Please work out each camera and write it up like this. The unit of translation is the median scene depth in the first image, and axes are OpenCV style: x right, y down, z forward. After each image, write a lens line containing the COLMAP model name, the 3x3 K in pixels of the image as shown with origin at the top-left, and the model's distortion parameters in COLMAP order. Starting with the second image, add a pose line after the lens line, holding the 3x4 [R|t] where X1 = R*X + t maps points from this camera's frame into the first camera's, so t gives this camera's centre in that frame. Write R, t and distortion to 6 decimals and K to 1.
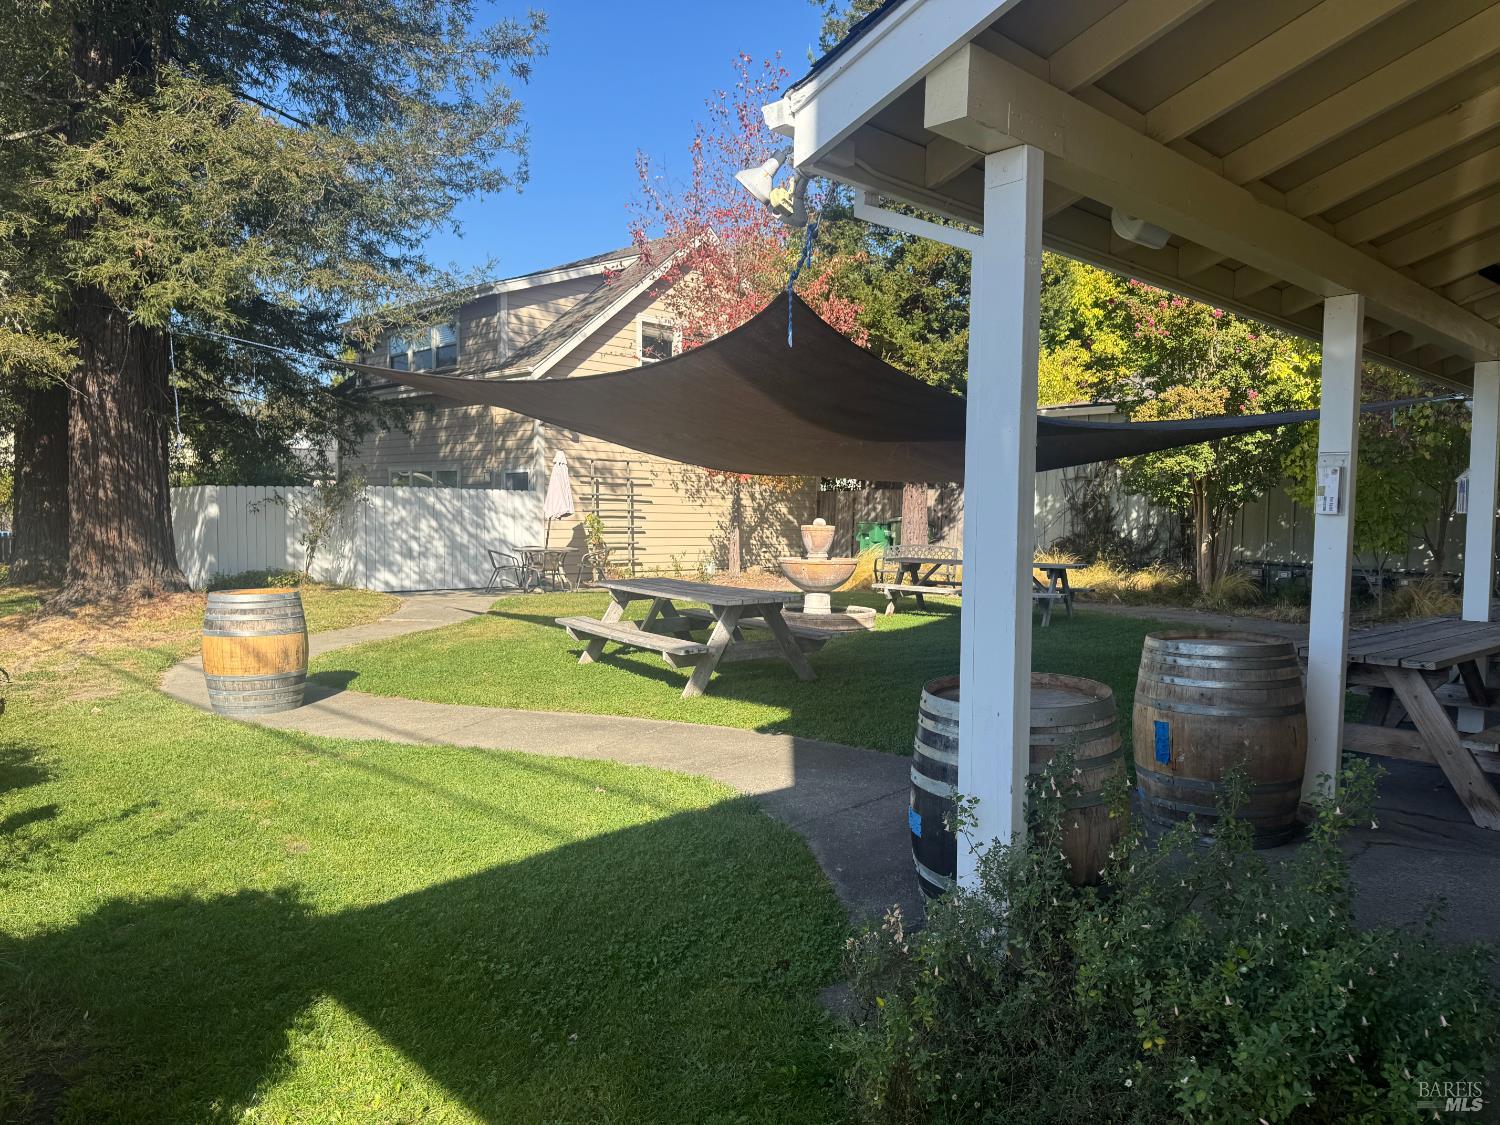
lens RADIAL K [[1042.2, 0, 748.9], [0, 1042.2, 575.7], [0, 0, 1]] dist [0.085312, -0.127518]
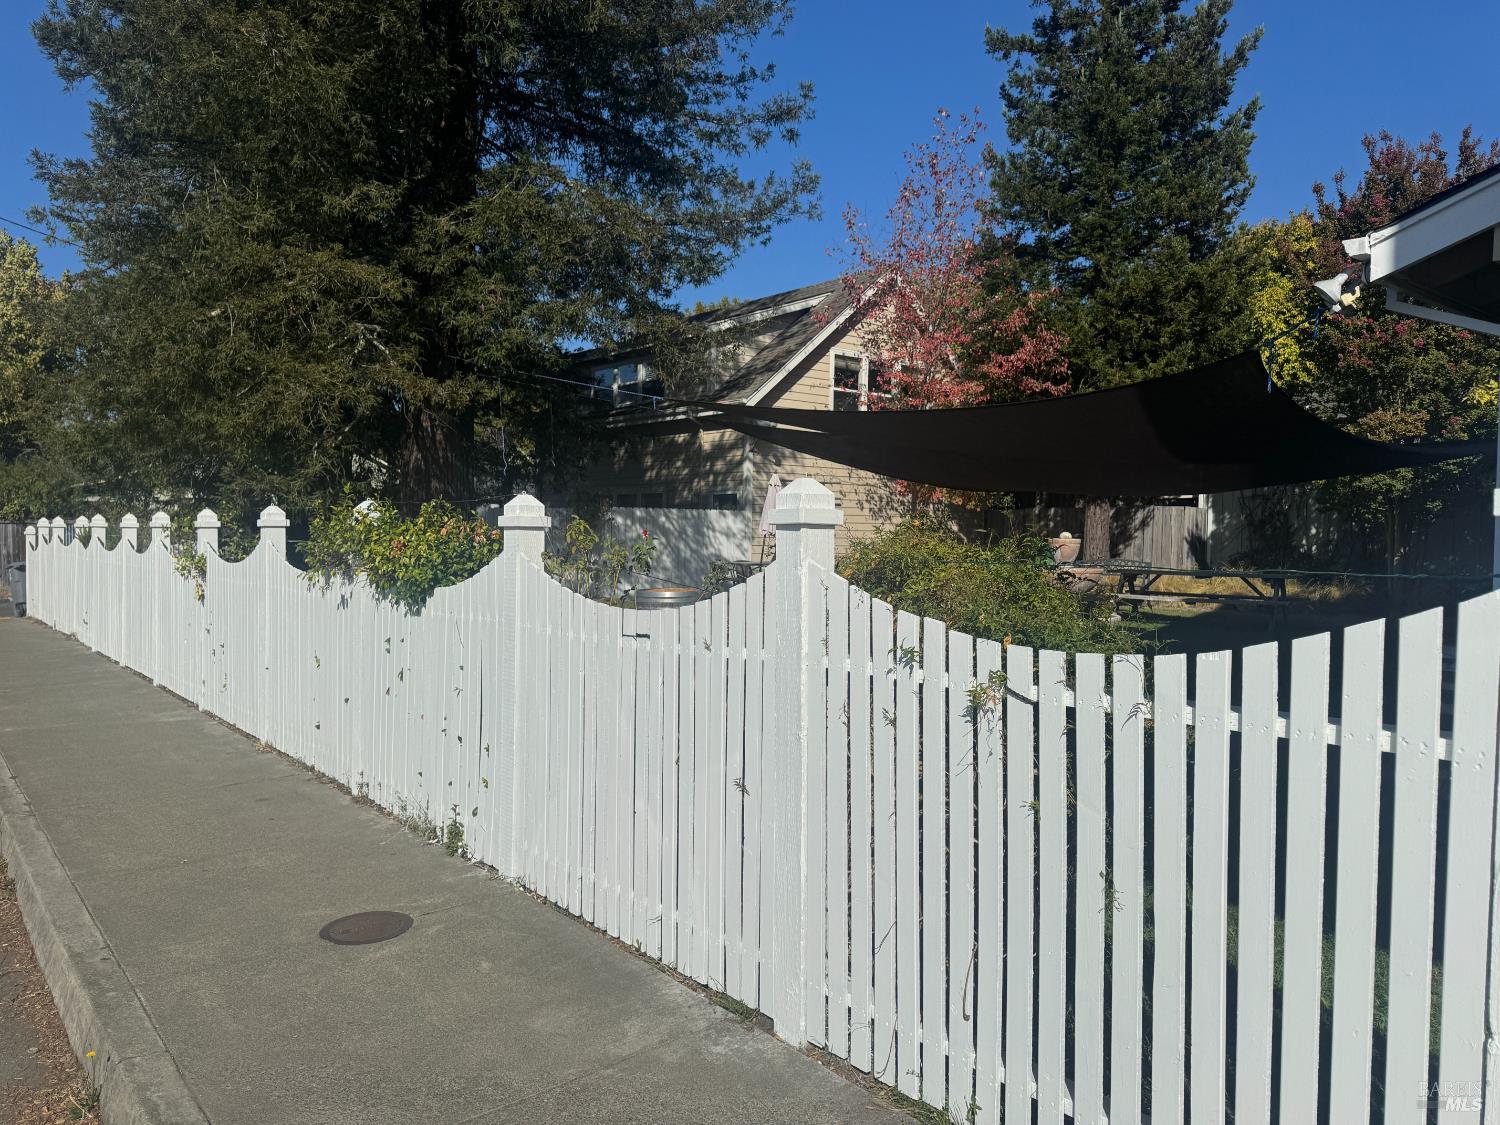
lens RADIAL K [[1042.2, 0, 748.9], [0, 1042.2, 575.7], [0, 0, 1]] dist [0.085312, -0.127518]
pose [[0.997386, 0.001117, -0.072253, -0.121669], [-0.002594, 0.999790, -0.020352, 0.009634], [0.072215, 0.020486, 0.997179, -0.089790]]
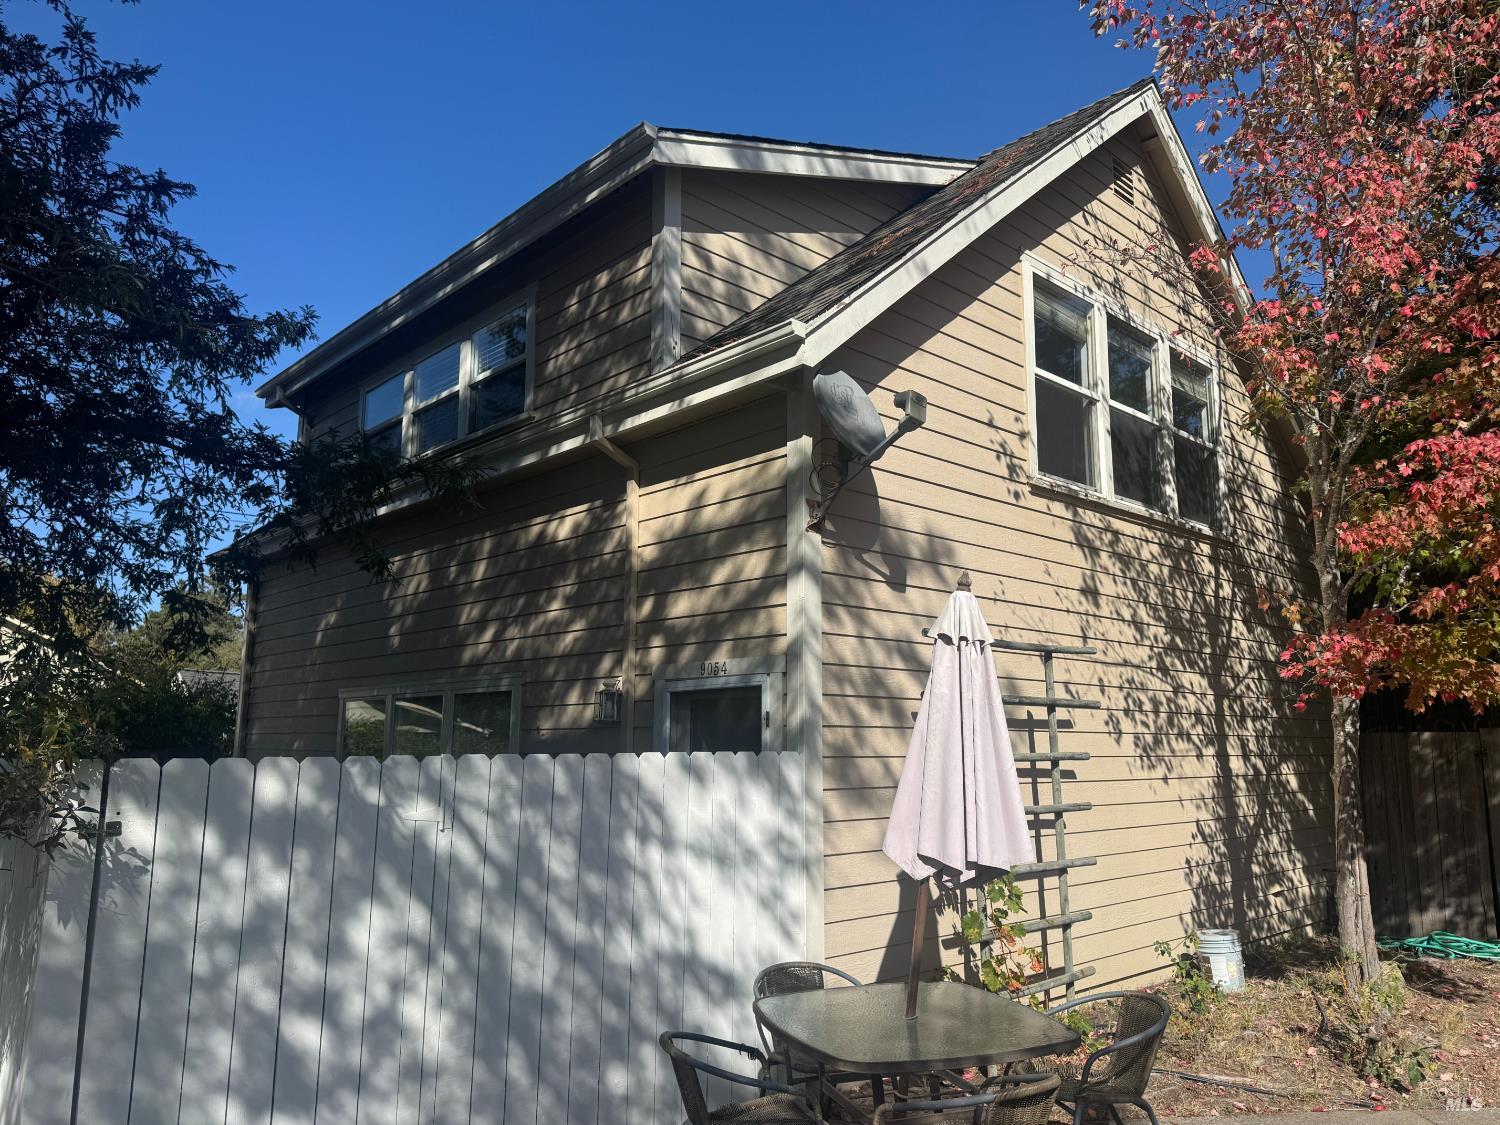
lens RADIAL K [[1089.5, 0, 794.7], [0, 1089.5, 521.2], [0, 0, 1]] dist [0.066449, -0.148961]
pose [[0.999677, -0.022958, 0.010912, -0.205916], [0.025061, 0.961995, -0.271916, -0.061567], [-0.004254, 0.272102, 0.962259, 0.702556]]
